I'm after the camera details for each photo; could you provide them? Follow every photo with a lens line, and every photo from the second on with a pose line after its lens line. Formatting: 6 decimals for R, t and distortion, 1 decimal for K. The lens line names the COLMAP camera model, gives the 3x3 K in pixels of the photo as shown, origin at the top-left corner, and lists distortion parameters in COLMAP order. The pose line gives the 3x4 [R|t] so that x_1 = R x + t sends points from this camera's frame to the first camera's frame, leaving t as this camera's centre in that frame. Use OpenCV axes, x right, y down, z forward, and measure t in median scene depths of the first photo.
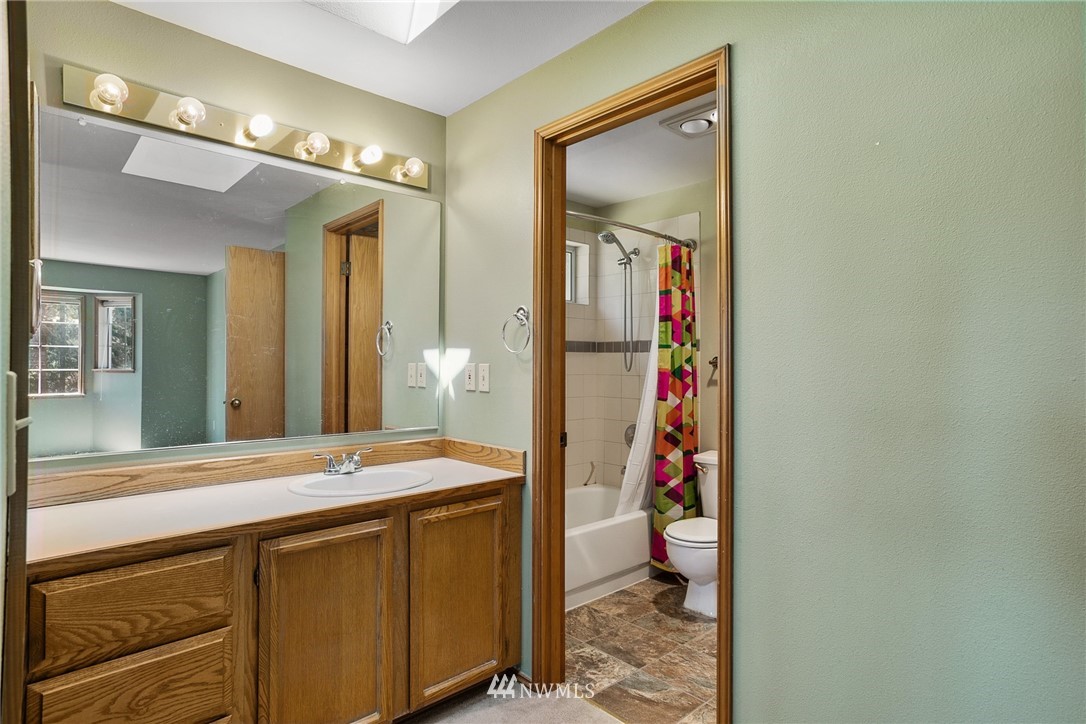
lens RADIAL K [[580.3, 0, 543.0], [0, 580.3, 362.0], [0, 0, 1]] dist [-0.054944, 0.000010]
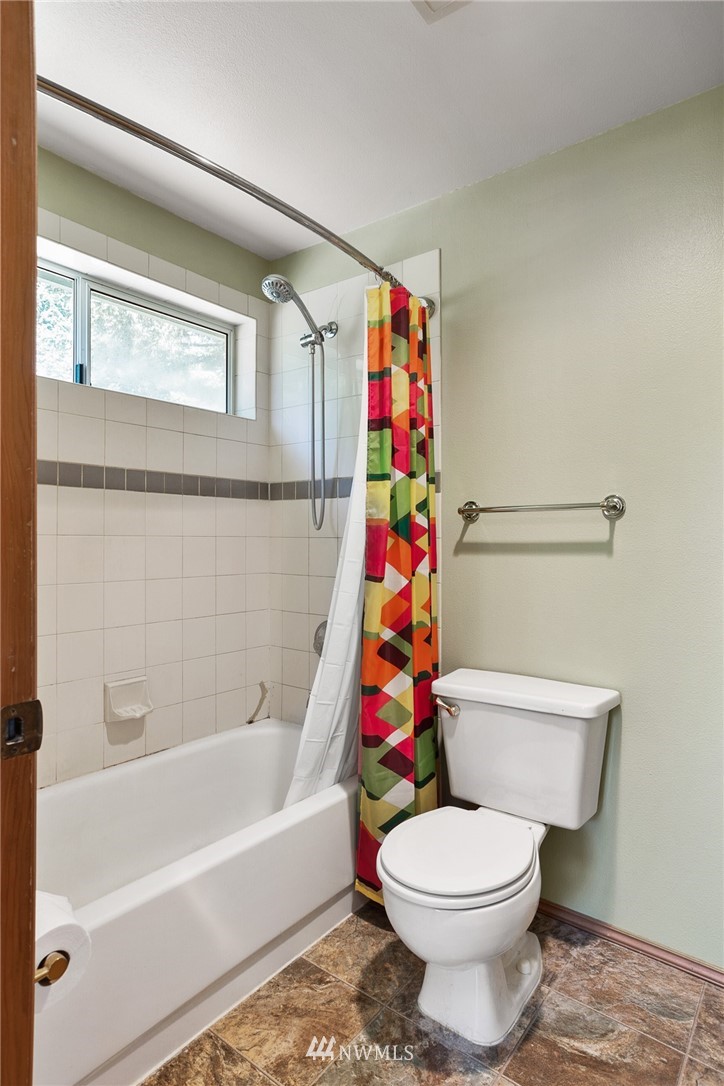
lens RADIAL K [[581.2, 0, 362.0], [0, 581.2, 543.0], [0, 0, 1]] dist [0.000653, 0.000207]
pose [[0.986349, -0.003576, 0.164627, 0.106995], [0.002344, 0.999968, 0.007674, 0.027656], [-0.164650, -0.007183, 0.986326, 0.475323]]
